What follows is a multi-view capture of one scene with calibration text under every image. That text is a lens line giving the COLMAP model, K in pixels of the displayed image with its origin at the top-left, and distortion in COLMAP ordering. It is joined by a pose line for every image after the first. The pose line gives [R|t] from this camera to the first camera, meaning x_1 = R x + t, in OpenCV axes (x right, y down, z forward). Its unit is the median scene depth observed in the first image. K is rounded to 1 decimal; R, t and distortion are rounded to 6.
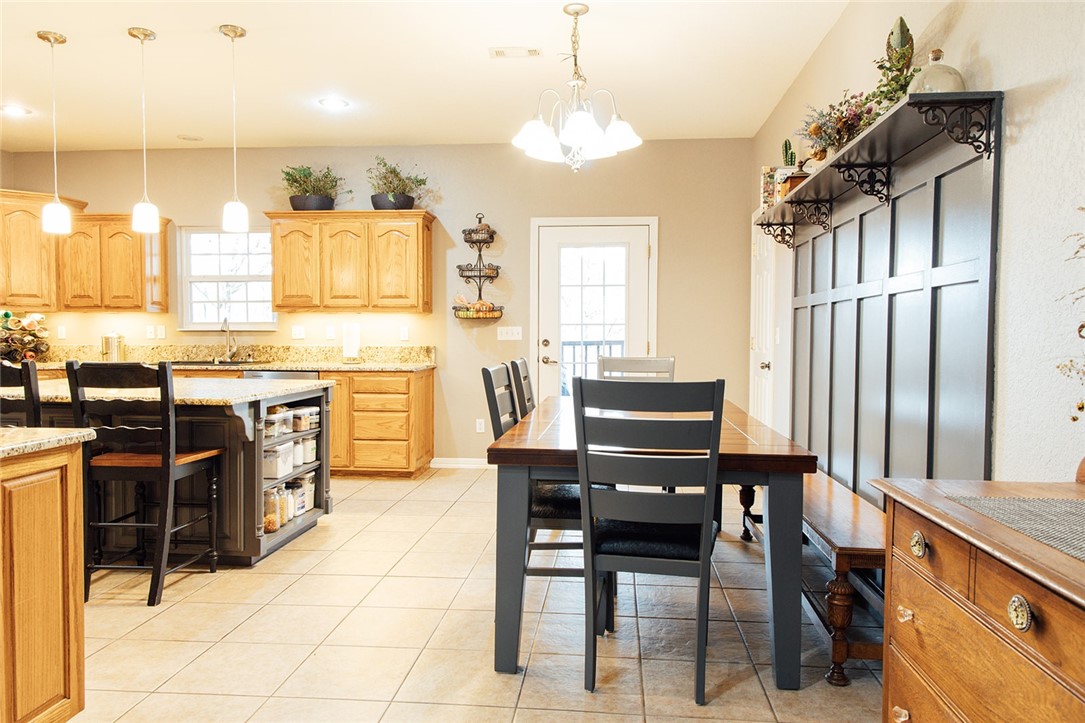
lens RADIAL K [[754.8, 0, 549.8], [0, 754.8, 360.4], [0, 0, 1]] dist [0.015537, -0.004535]
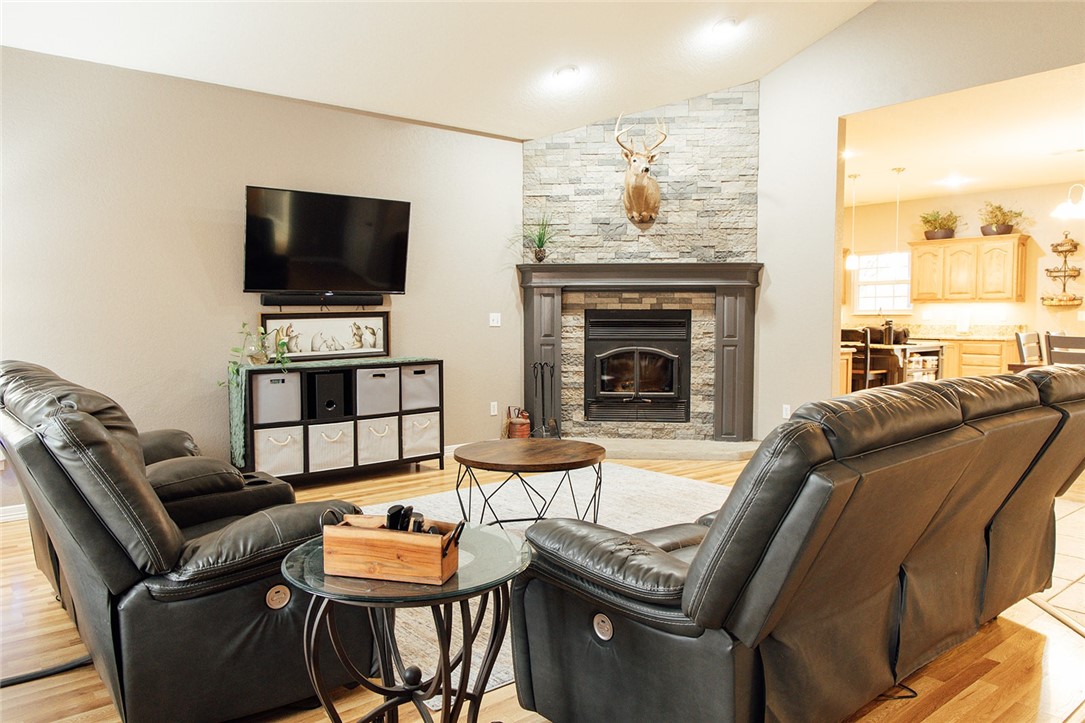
lens RADIAL K [[754.8, 0, 547.6], [0, 754.8, 358.0], [0, 0, 1]] dist [0.015537, -0.004535]
pose [[0.707944, 0.034335, -0.705434, 0.250245], [-0.020818, 0.999398, 0.027750, 0.025988], [0.705962, -0.004960, 0.708232, -0.753840]]
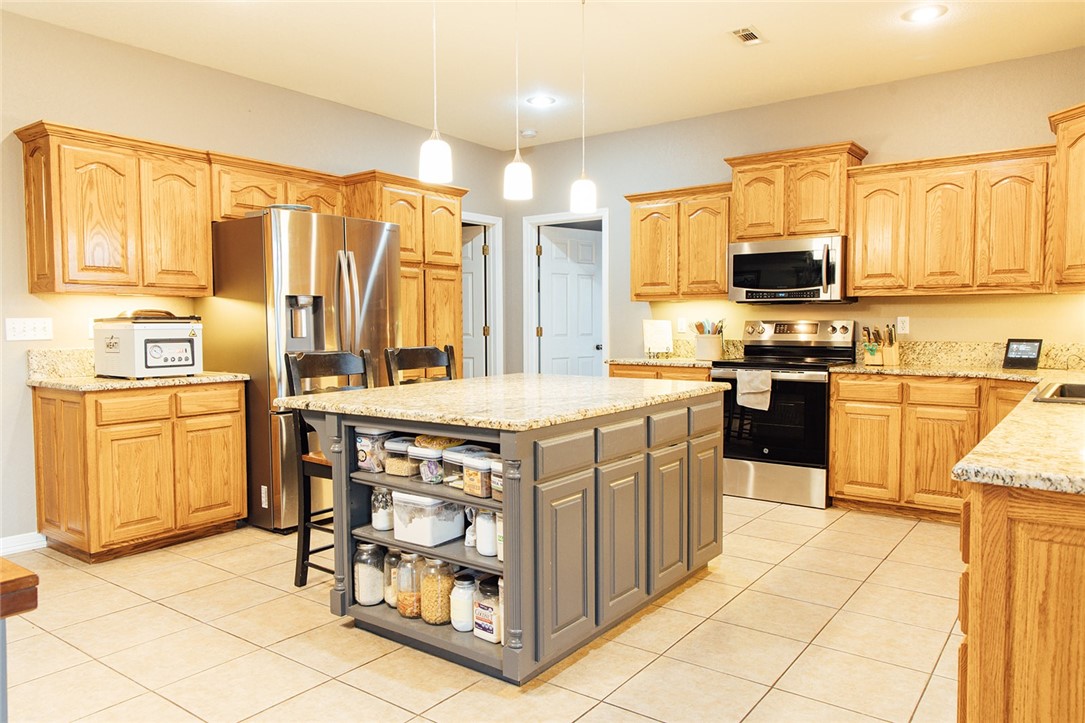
lens RADIAL K [[754.8, 0, 545.9], [0, 754.8, 357.3], [0, 0, 1]] dist [0.015537, -0.004535]
pose [[-0.516511, 0.040181, -0.855337, 0.100757], [-0.030822, 0.997379, 0.065466, -0.038667], [0.855726, 0.060177, -0.513918, 0.994178]]
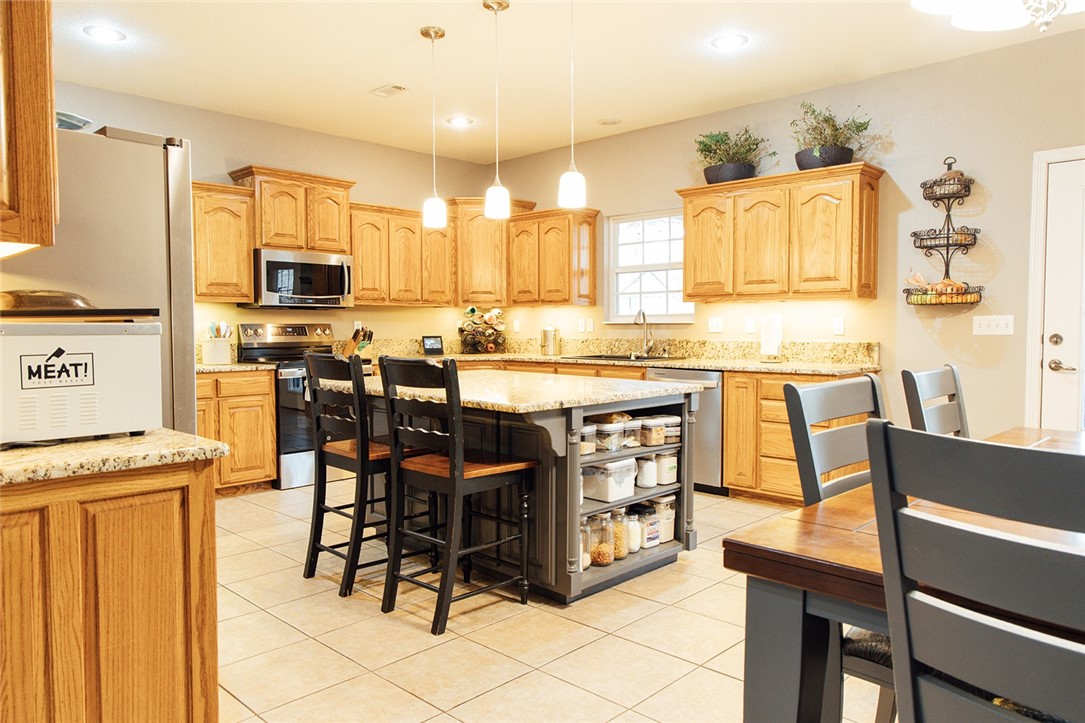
lens RADIAL K [[754.8, 0, 536.1], [0, 754.8, 360.2], [0, 0, 1]] dist [0.015537, -0.004535]
pose [[0.777887, 0.025522, -0.627886, 0.062792], [-0.019500, 0.999674, 0.016475, -0.007365], [0.628102, -0.000572, 0.778131, 0.211025]]
